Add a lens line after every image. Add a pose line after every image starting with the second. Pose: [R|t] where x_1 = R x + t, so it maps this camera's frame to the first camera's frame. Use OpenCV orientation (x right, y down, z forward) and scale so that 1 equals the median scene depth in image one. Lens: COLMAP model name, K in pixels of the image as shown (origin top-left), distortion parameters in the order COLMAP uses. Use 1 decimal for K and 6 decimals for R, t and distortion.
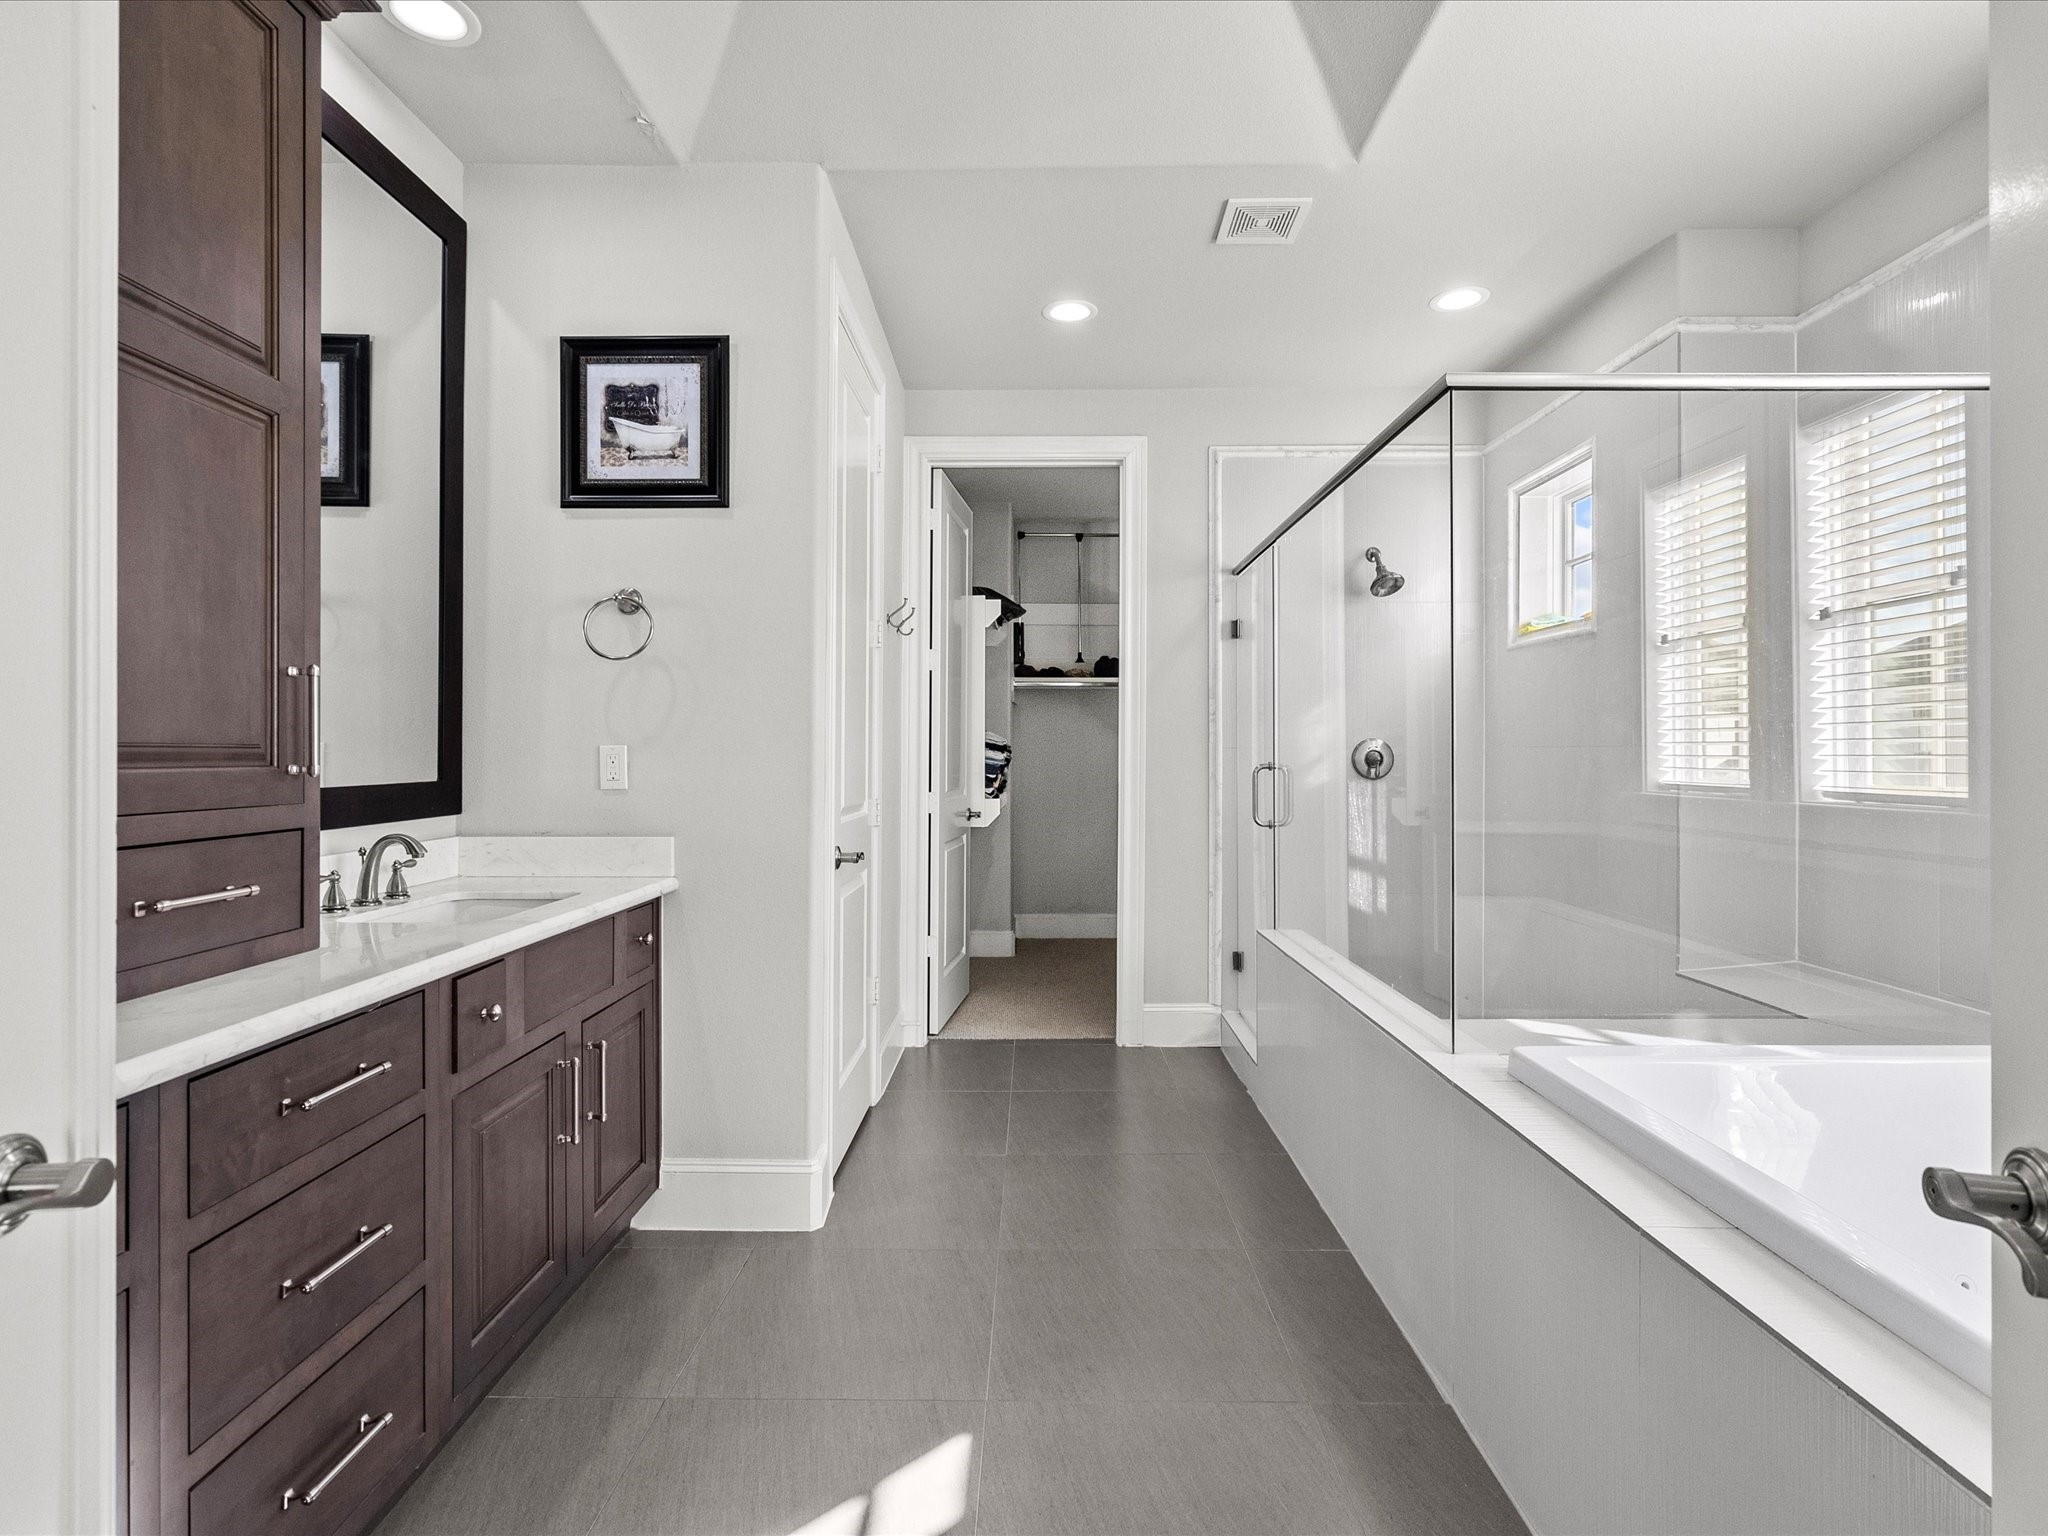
lens RADIAL K [[1066.1, 0, 1030.5], [0, 1066.1, 755.7], [0, 0, 1]] dist [0.000211, 0.000860]
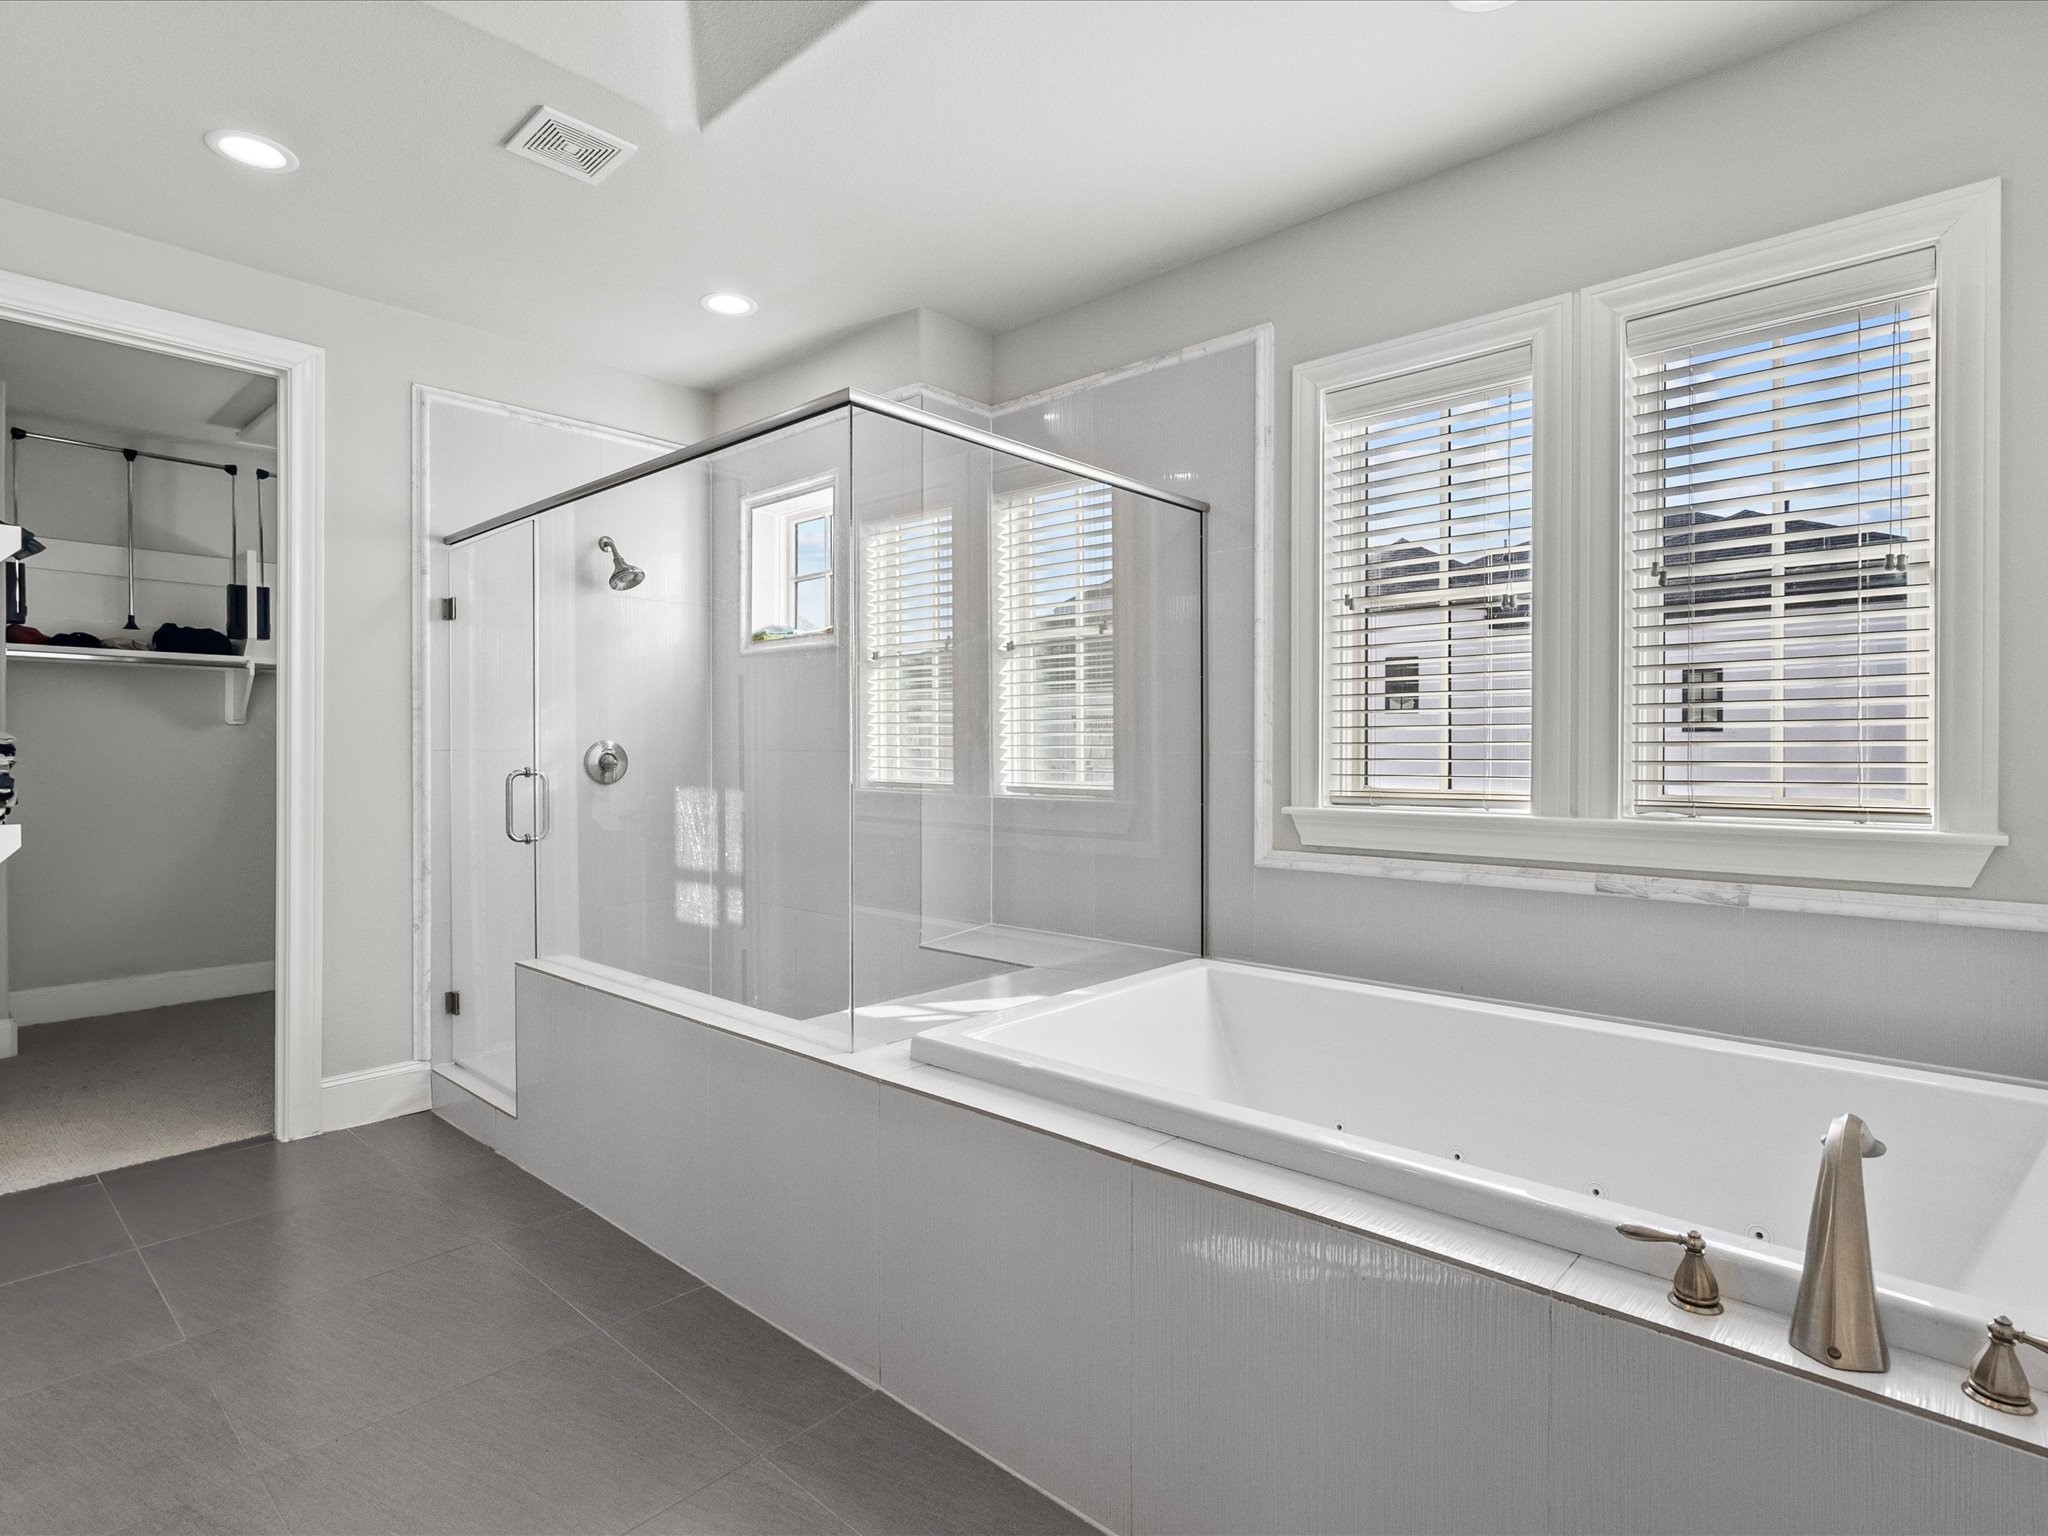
lens RADIAL K [[1060.8, 0, 1046.2], [0, 1060.8, 765.2], [0, 0, 1]] dist [-0.001463, -0.000208]
pose [[0.659873, -0.010306, 0.751306, -0.191515], [0.001258, 0.999920, 0.012611, -0.008685], [-0.751376, -0.007377, 0.659833, 0.143242]]
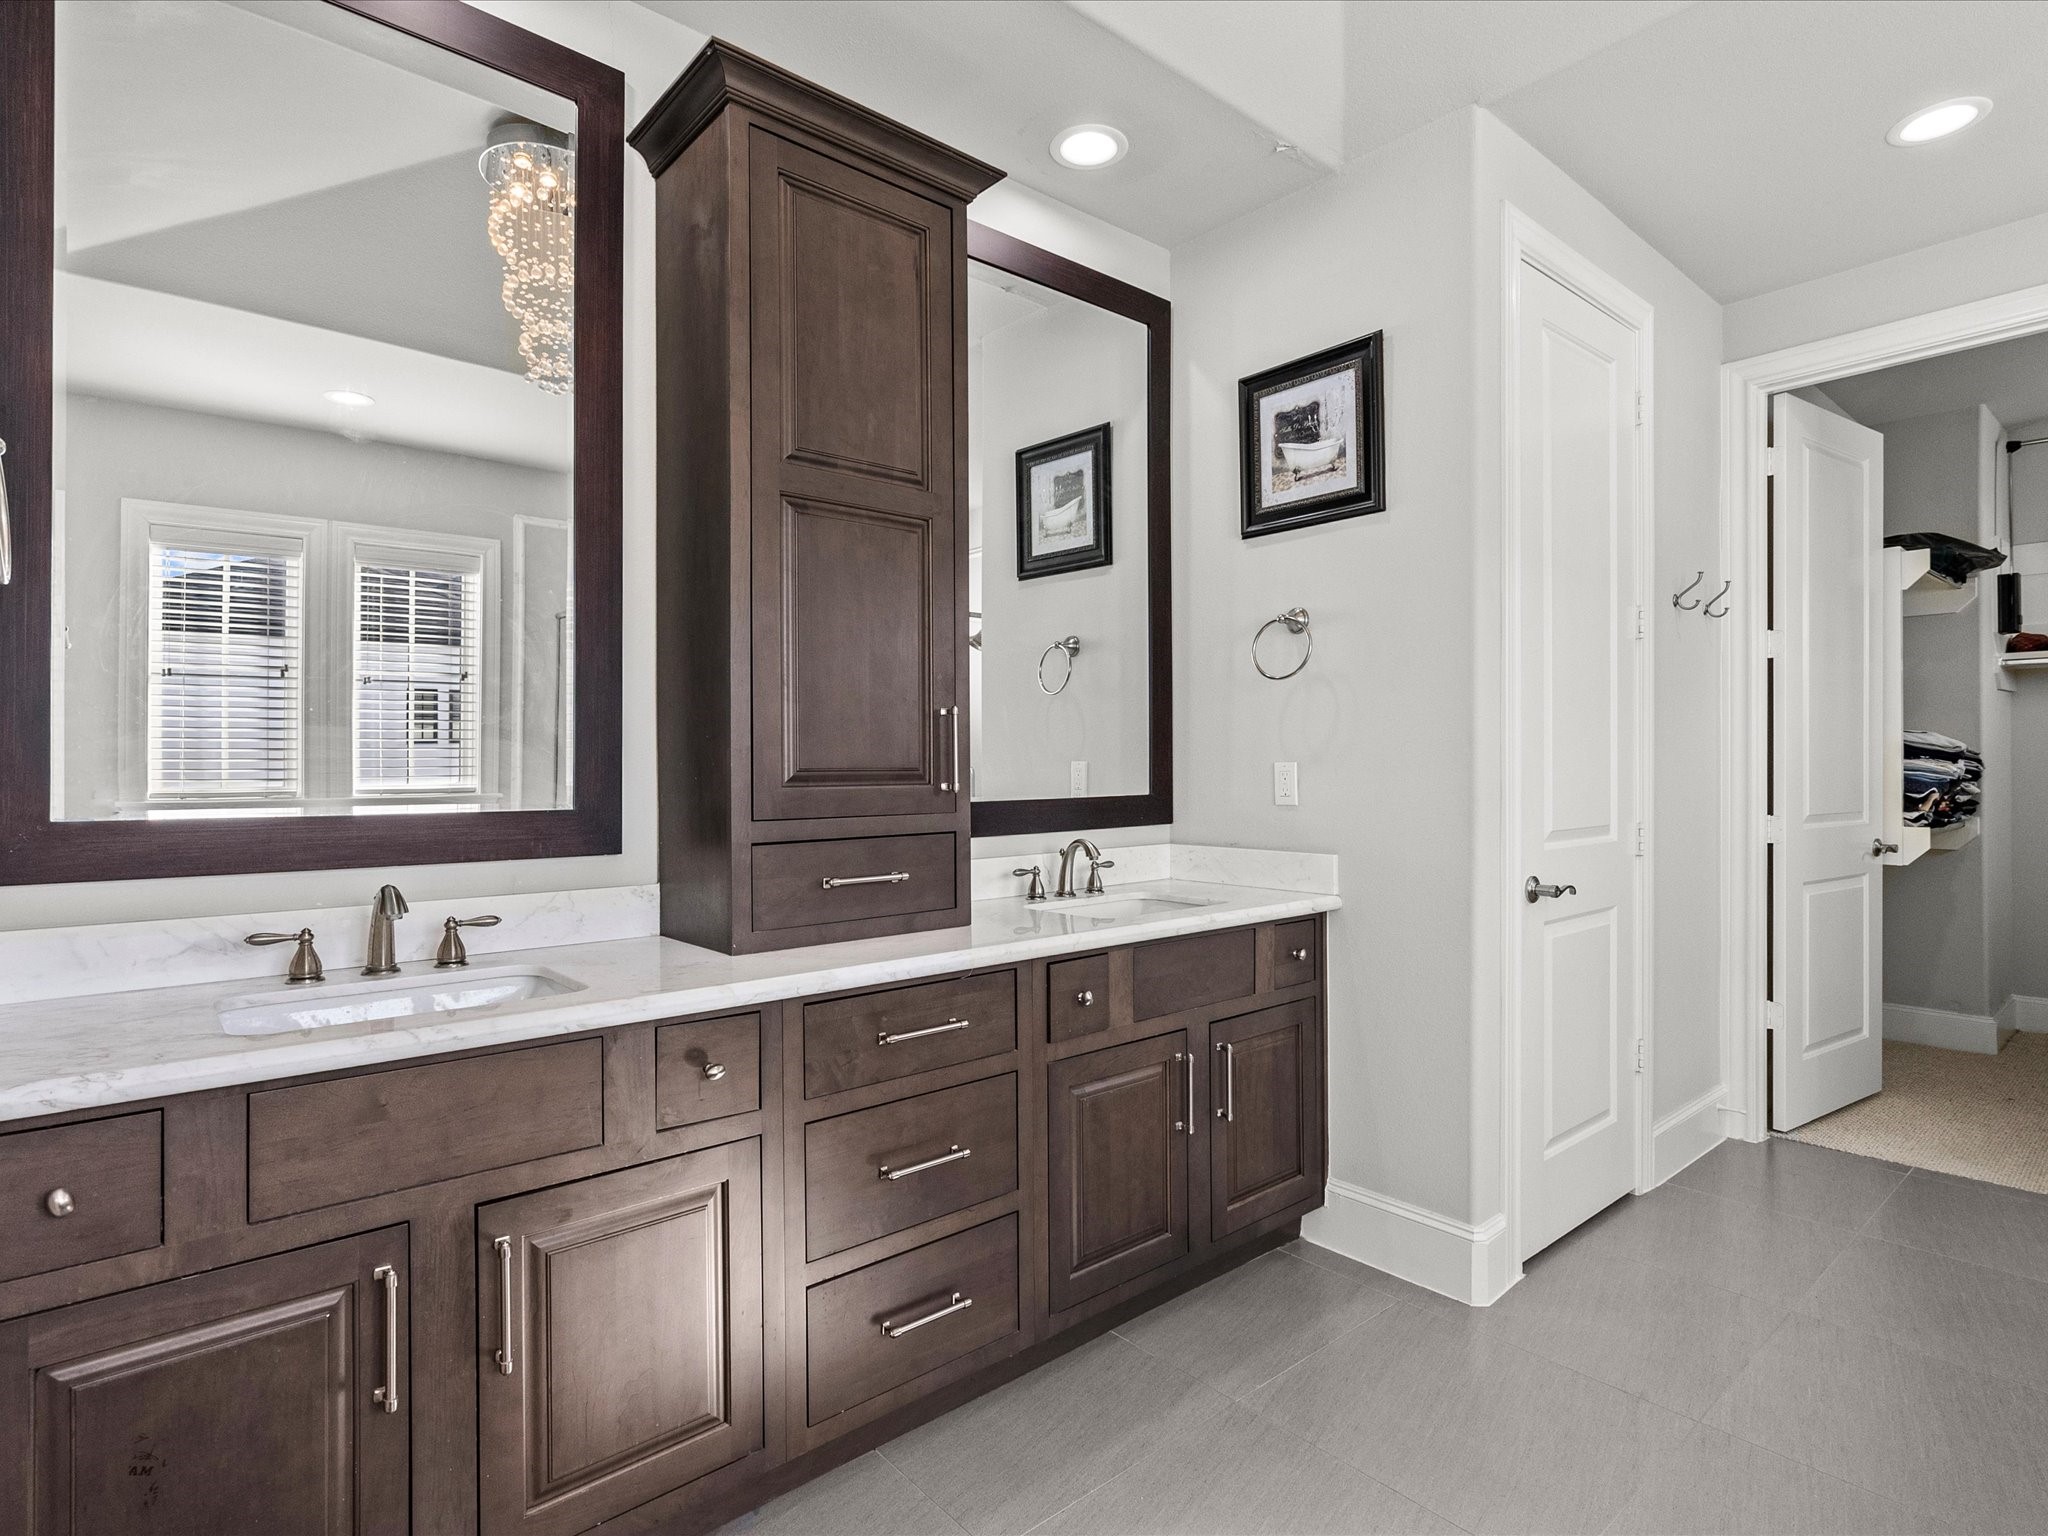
lens RADIAL K [[1094.0, 0, 1024.0], [0, 1094.0, 768.0], [0, 0, 1]] dist [-0.002168, 0.002650]
pose [[0.655054, -0.002984, -0.755576, 0.236591], [0.005612, 0.999984, 0.000916, -0.006541], [0.755561, -0.004840, 0.655060, 0.116751]]
